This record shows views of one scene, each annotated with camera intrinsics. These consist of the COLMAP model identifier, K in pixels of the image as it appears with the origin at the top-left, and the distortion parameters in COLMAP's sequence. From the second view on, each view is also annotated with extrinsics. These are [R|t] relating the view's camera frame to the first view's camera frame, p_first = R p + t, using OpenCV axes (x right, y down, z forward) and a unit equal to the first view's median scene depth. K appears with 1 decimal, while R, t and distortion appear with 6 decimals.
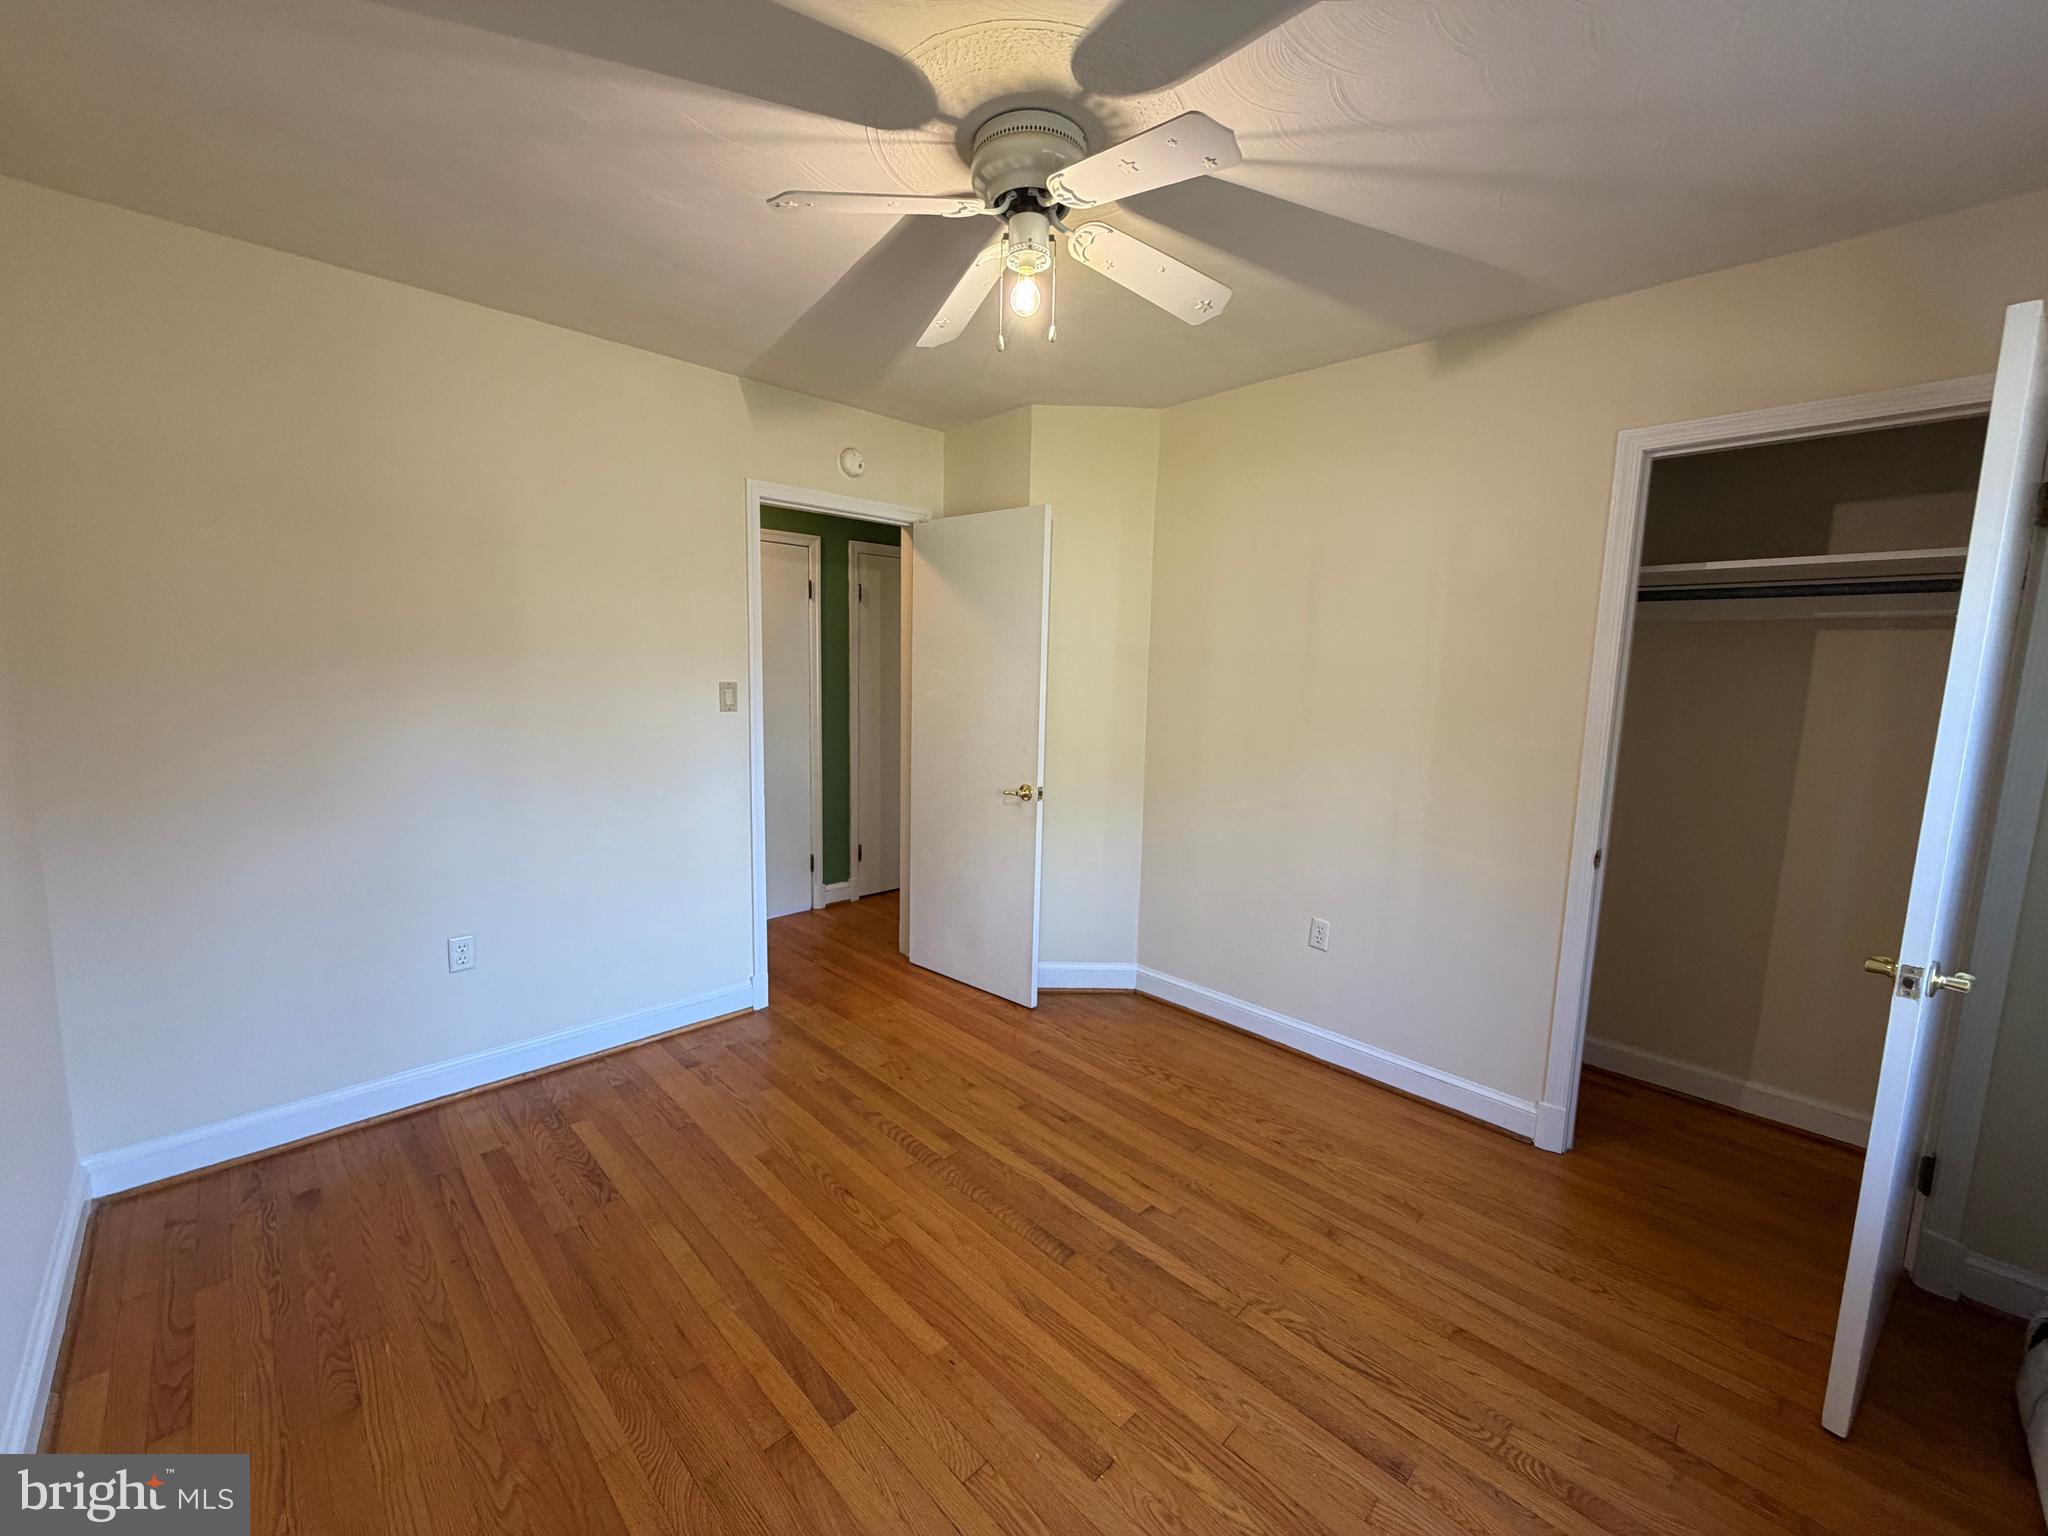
lens RADIAL K [[811.1, 0, 1012.9], [0, 811.1, 766.4], [0, 0, 1]] dist [0.002212, 0.000423]
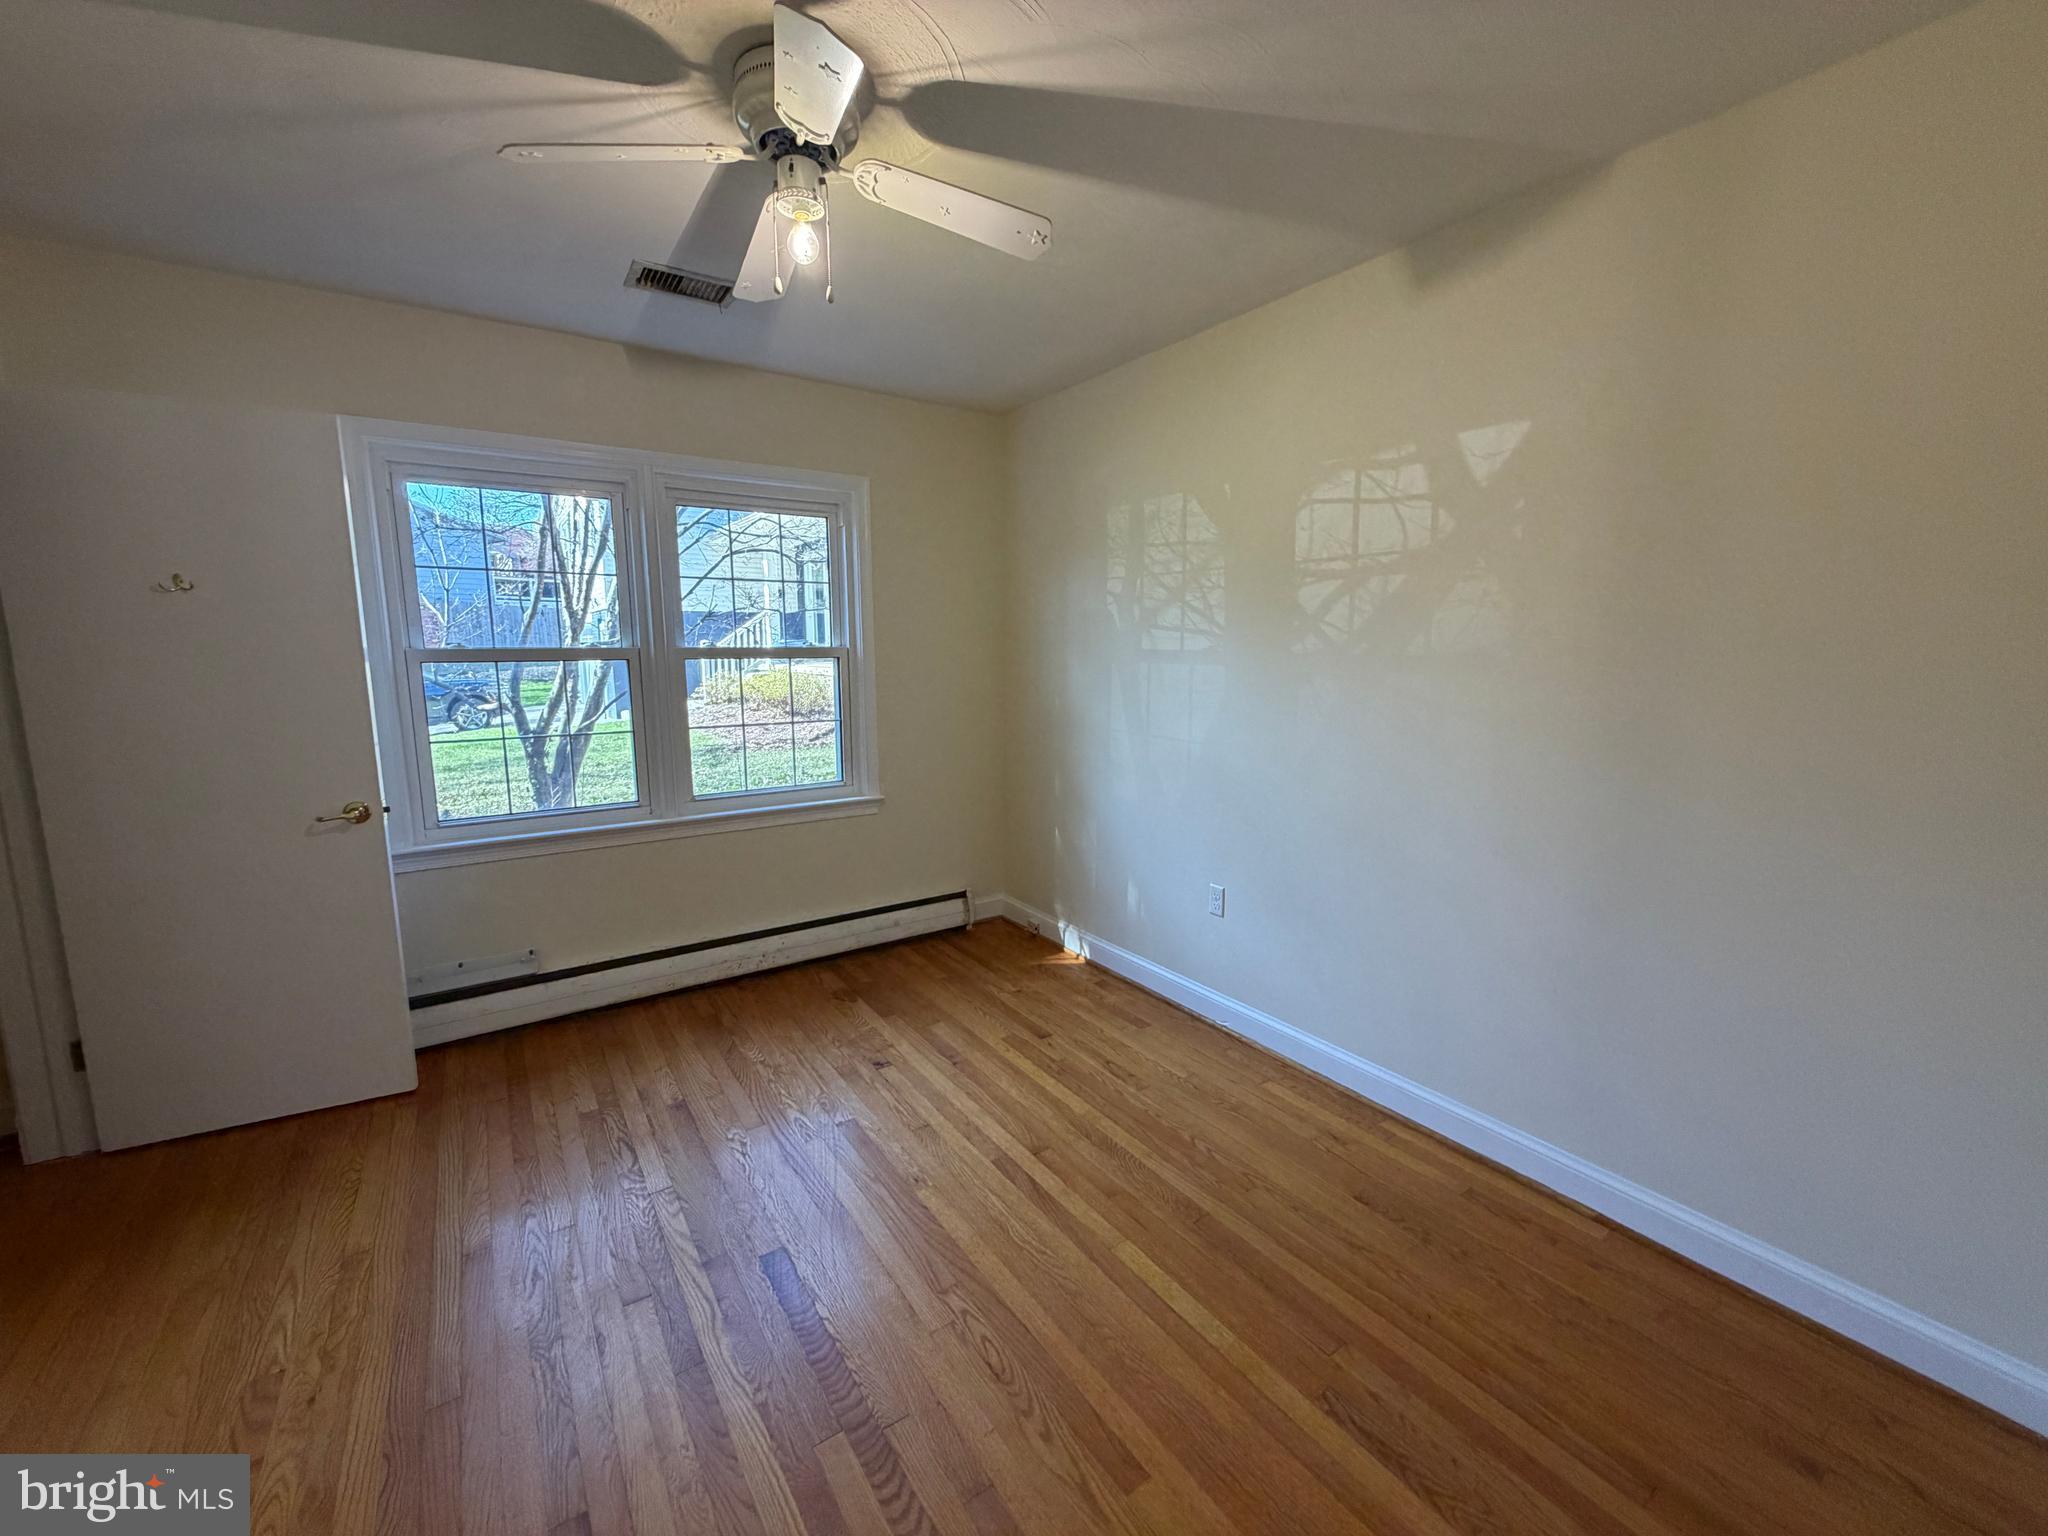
lens RADIAL K [[816.4, 0, 1021.6], [0, 816.4, 766.4], [0, 0, 1]] dist [0.000941, 0.000330]
pose [[-0.984862, -0.044594, 0.167504, -0.307370], [0.002466, 0.962638, 0.270779, -0.177160], [-0.173321, 0.267093, -0.947956, 1.464741]]
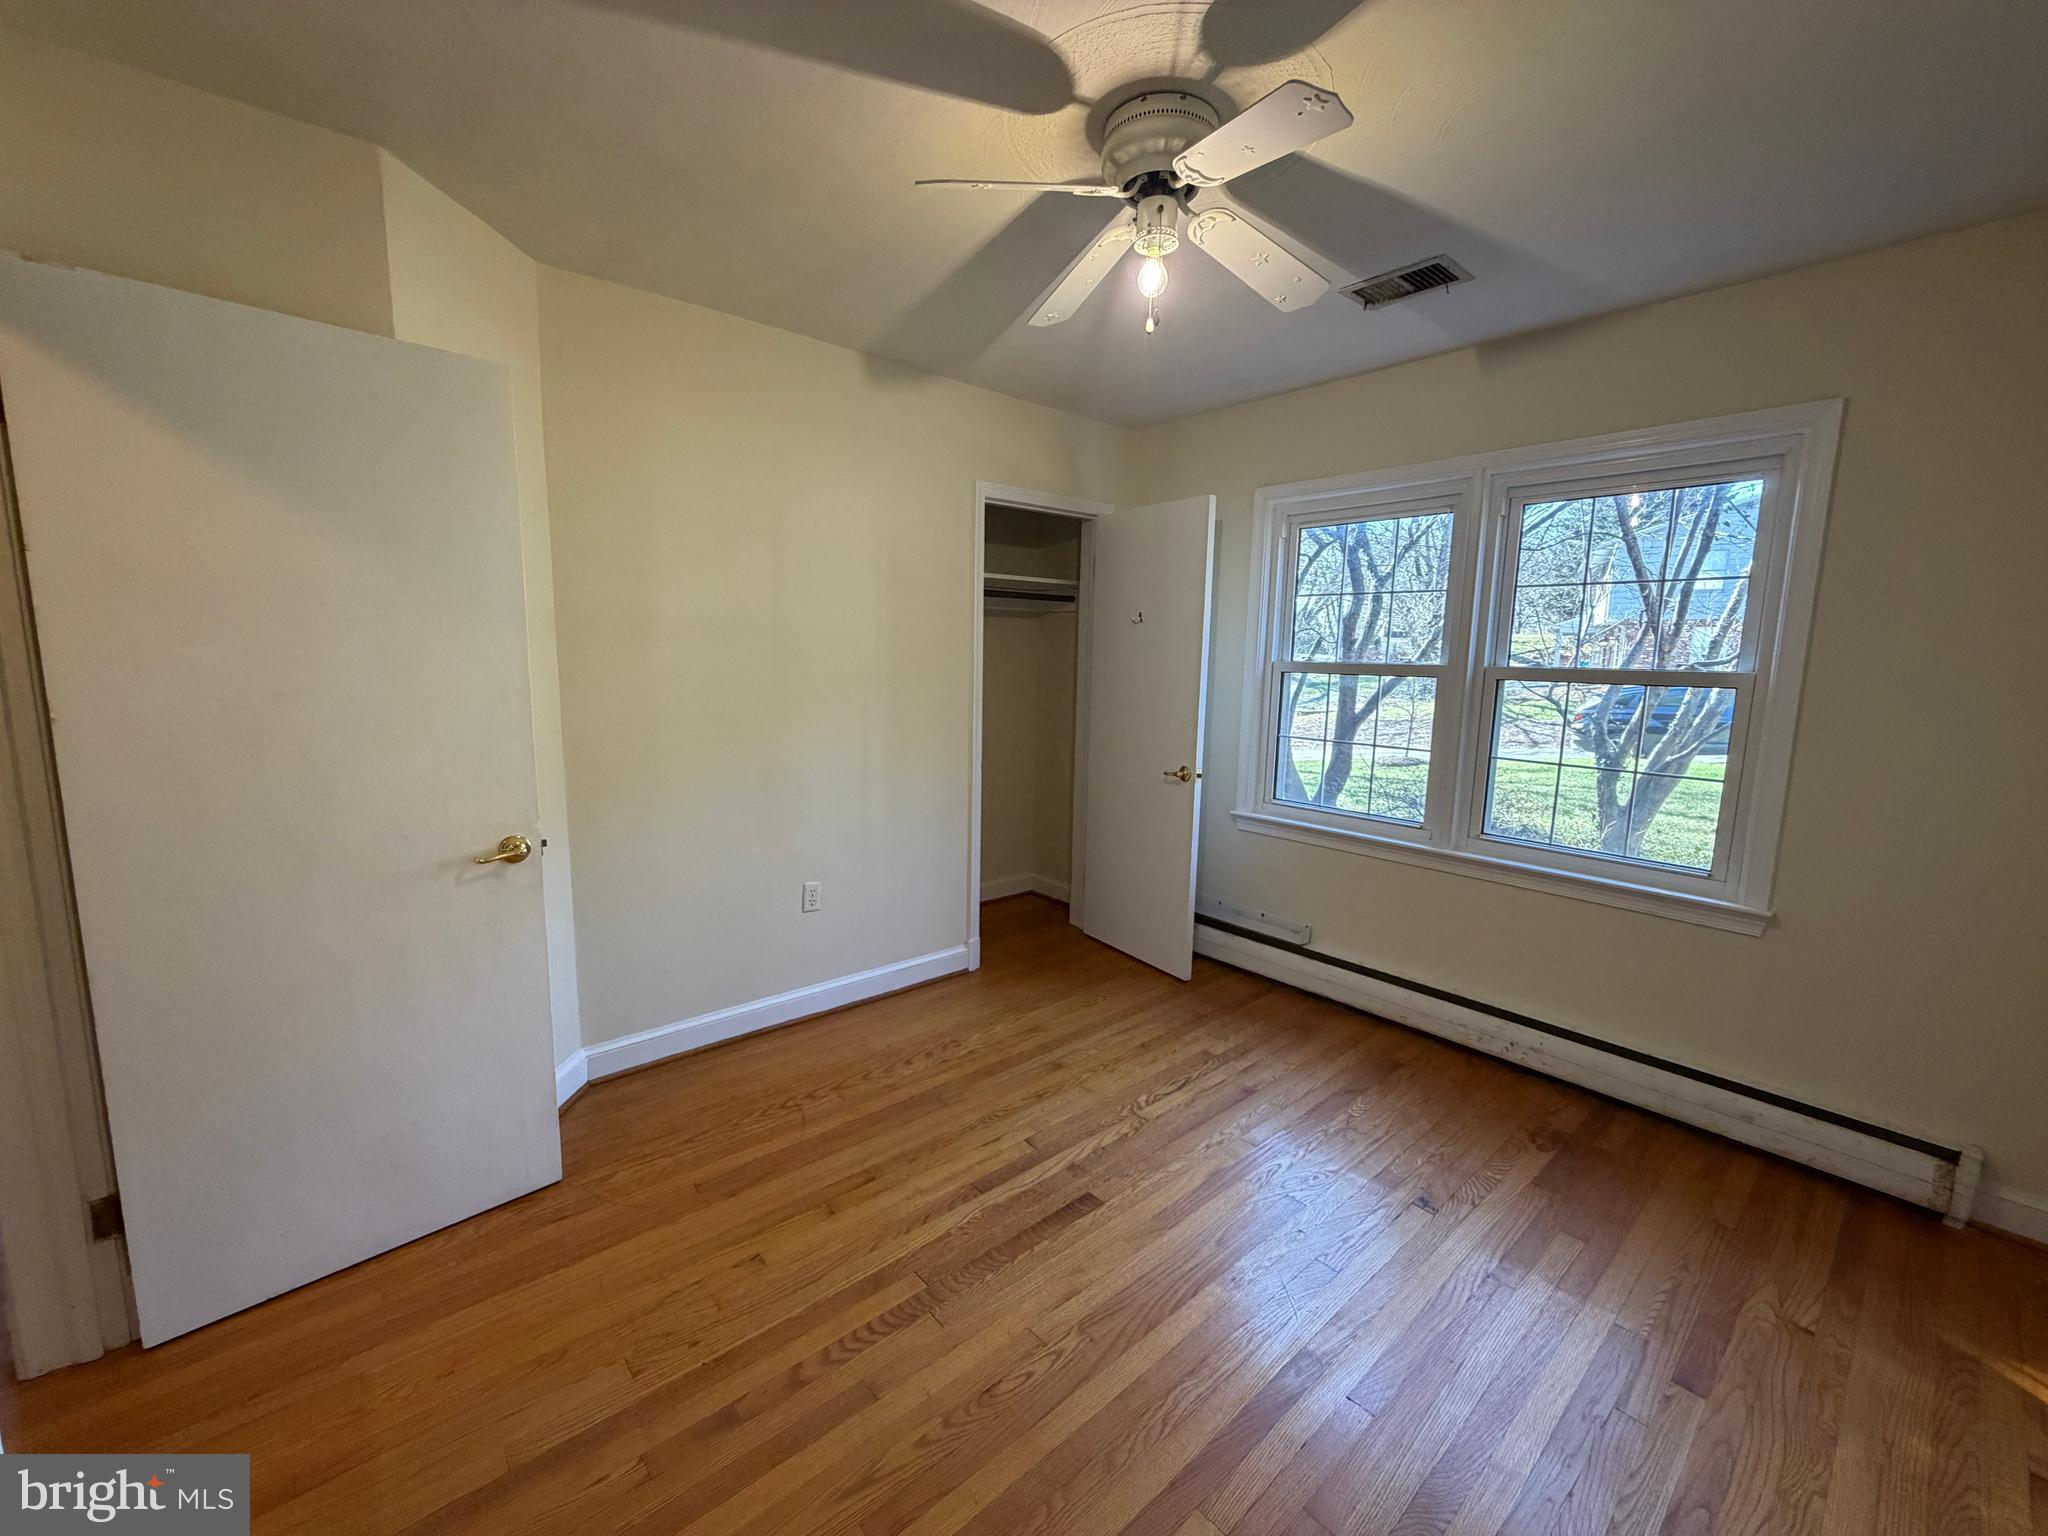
lens RADIAL K [[822.8, 0, 1023.7], [0, 822.8, 762.0], [0, 0, 1]] dist [0.002127, -0.000051]
pose [[0.053395, -0.158763, 0.985872, -0.791078], [0.106588, 0.982546, 0.152455, -0.120290], [-0.992869, 0.096941, 0.069385, 0.825253]]
